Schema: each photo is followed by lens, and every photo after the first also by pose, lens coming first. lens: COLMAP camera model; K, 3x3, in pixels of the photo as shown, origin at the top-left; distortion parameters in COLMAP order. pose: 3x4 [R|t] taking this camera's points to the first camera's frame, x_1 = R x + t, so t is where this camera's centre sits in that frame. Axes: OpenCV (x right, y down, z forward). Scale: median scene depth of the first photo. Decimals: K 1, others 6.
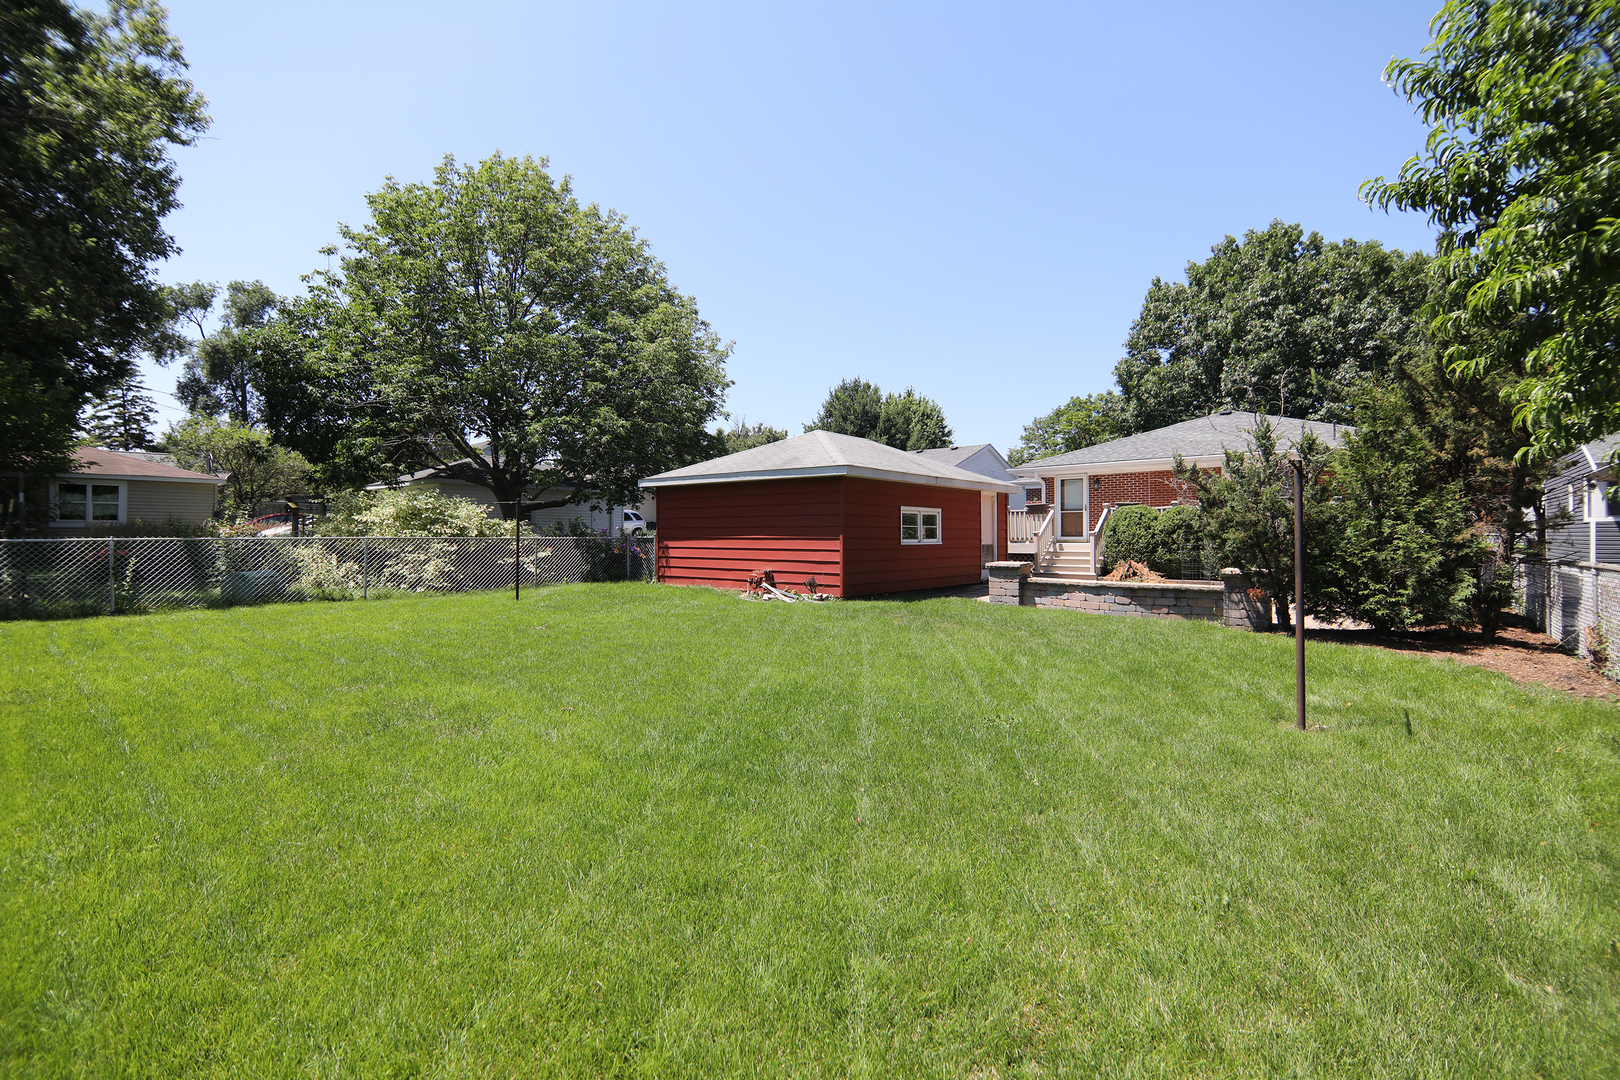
lens RADIAL K [[735.4, 0, 784.4], [0, 735.4, 510.1], [0, 0, 1]] dist [-0.003681, -0.008168]
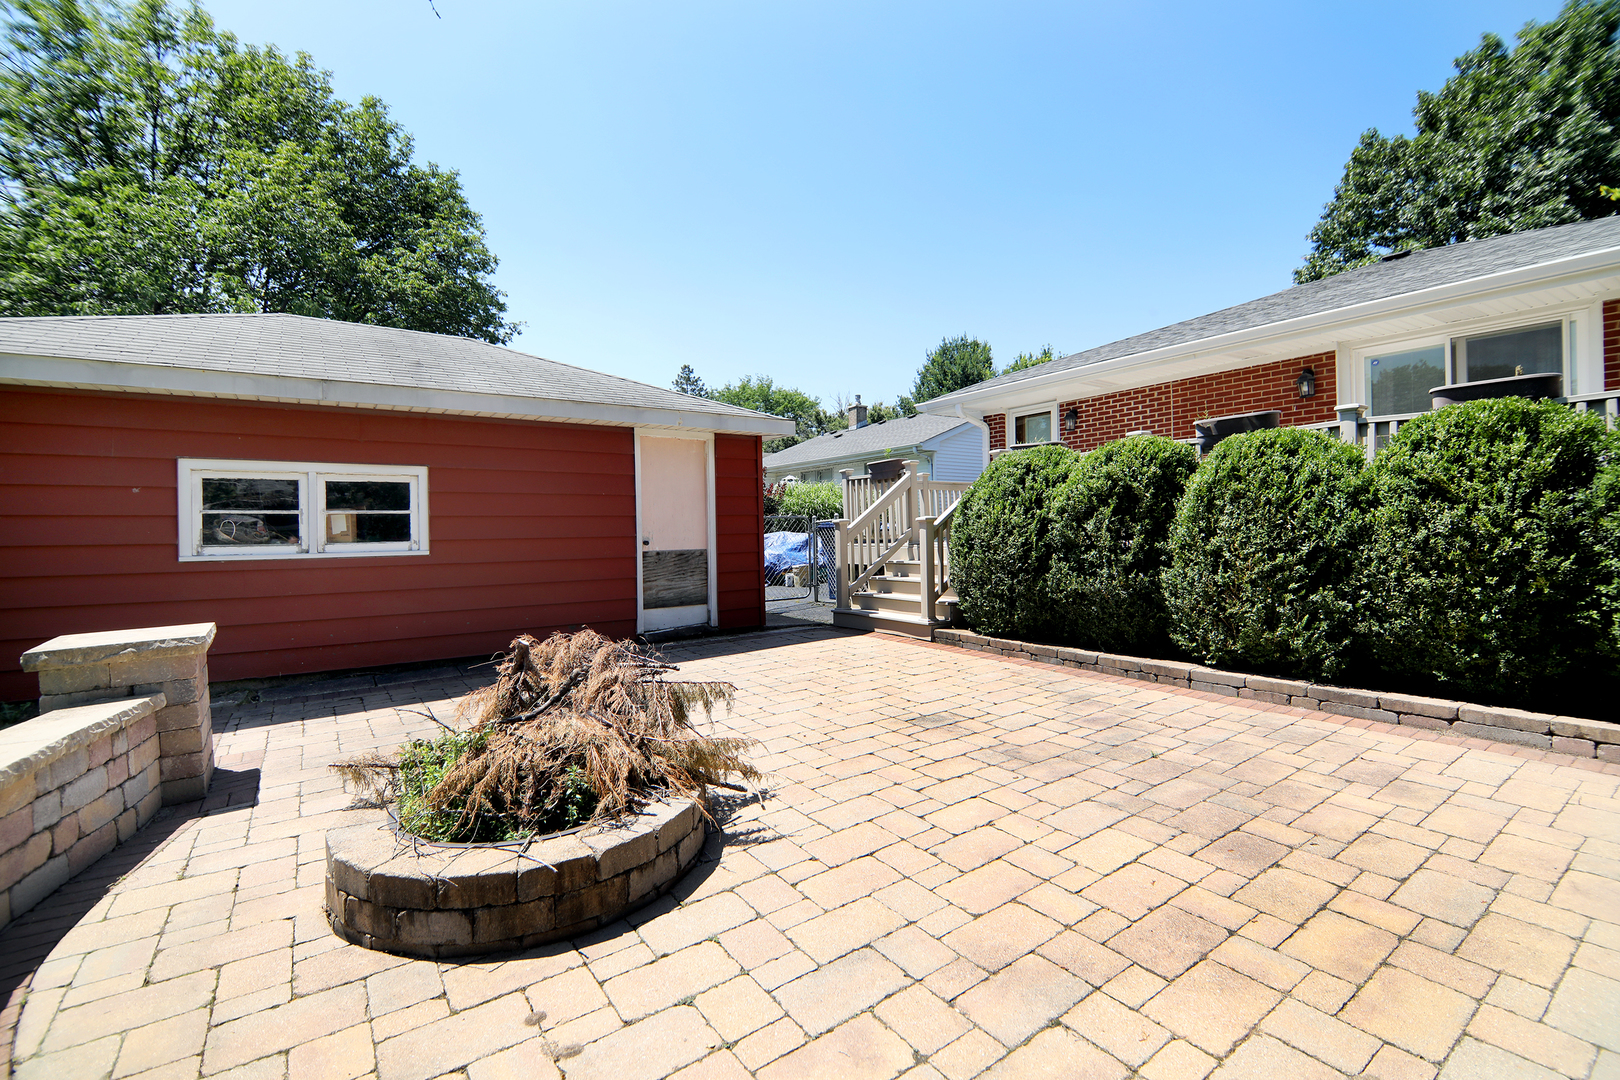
lens RADIAL K [[735.4, 0, 789.7], [0, 735.4, 525.8], [0, 0, 1]] dist [-0.003681, -0.008168]
pose [[0.966119, -0.015639, -0.257622, 0.394670], [0.023307, 0.999371, 0.026739, 0.018864], [0.257042, -0.031838, 0.965876, 0.515245]]
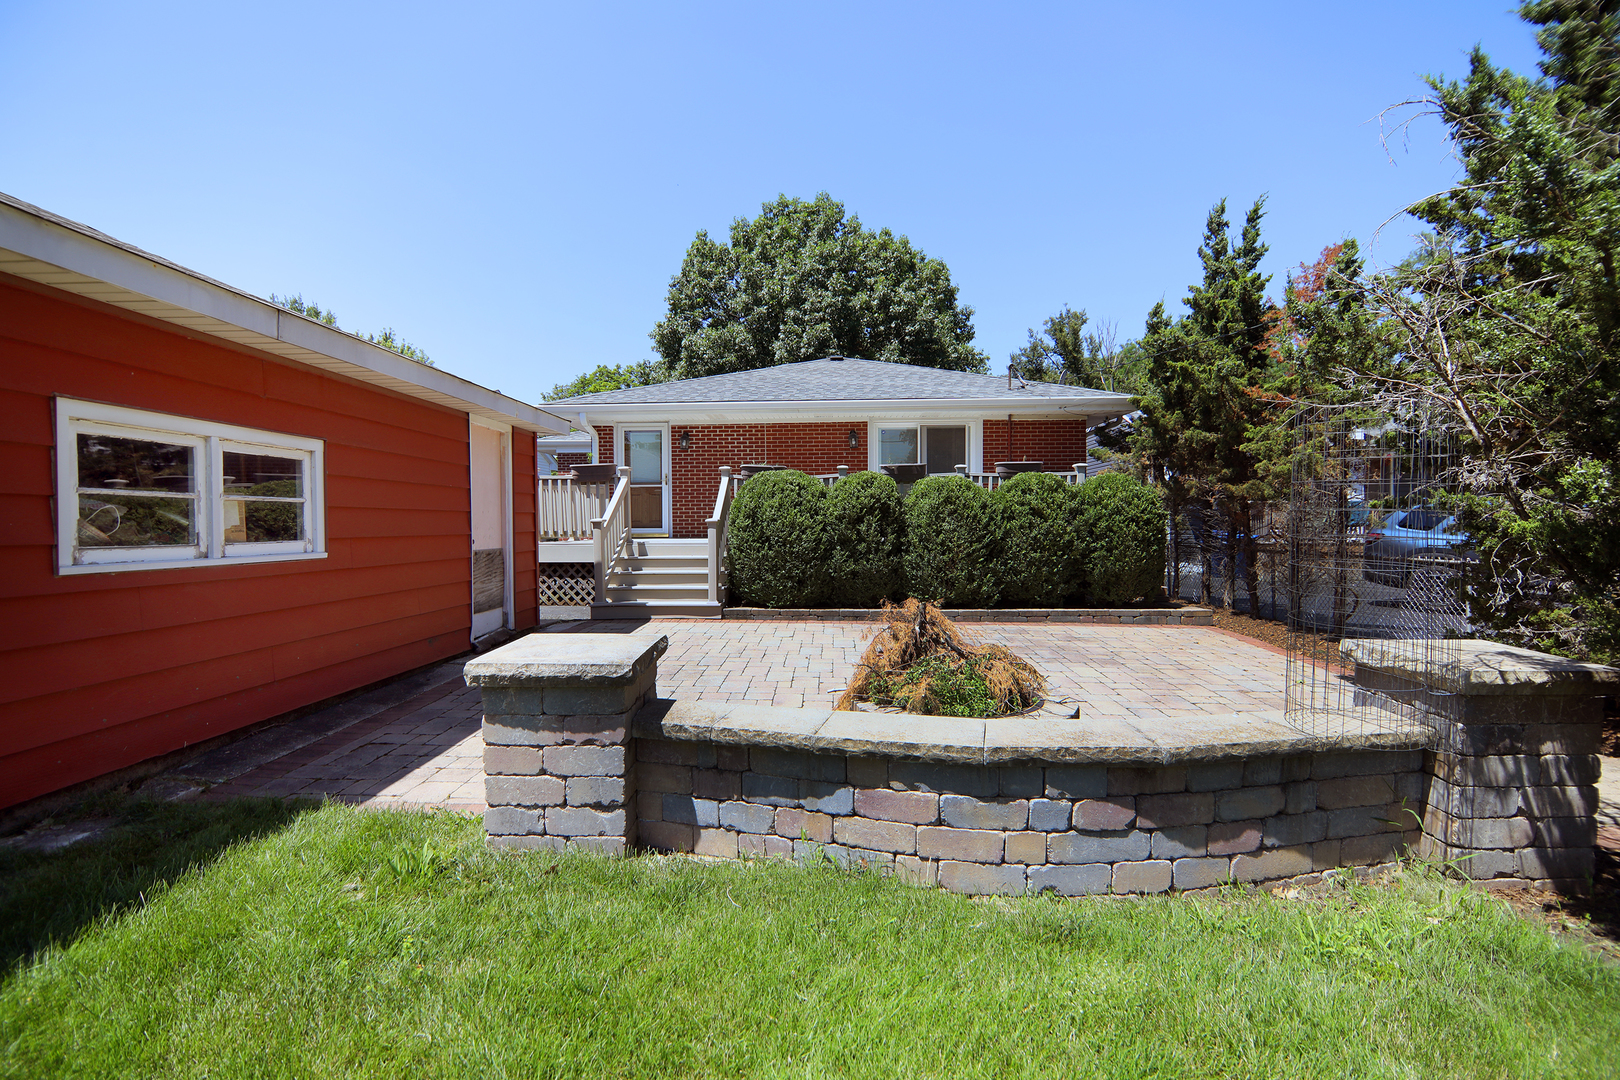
lens RADIAL K [[735.4, 0, 824.8], [0, 735.4, 536.2], [0, 0, 1]] dist [-0.003681, -0.008168]
pose [[0.772061, -0.012355, 0.635428, 0.140853], [-0.019019, 0.998914, 0.042531, 0.016055], [-0.635264, -0.044922, 0.770988, 0.495274]]
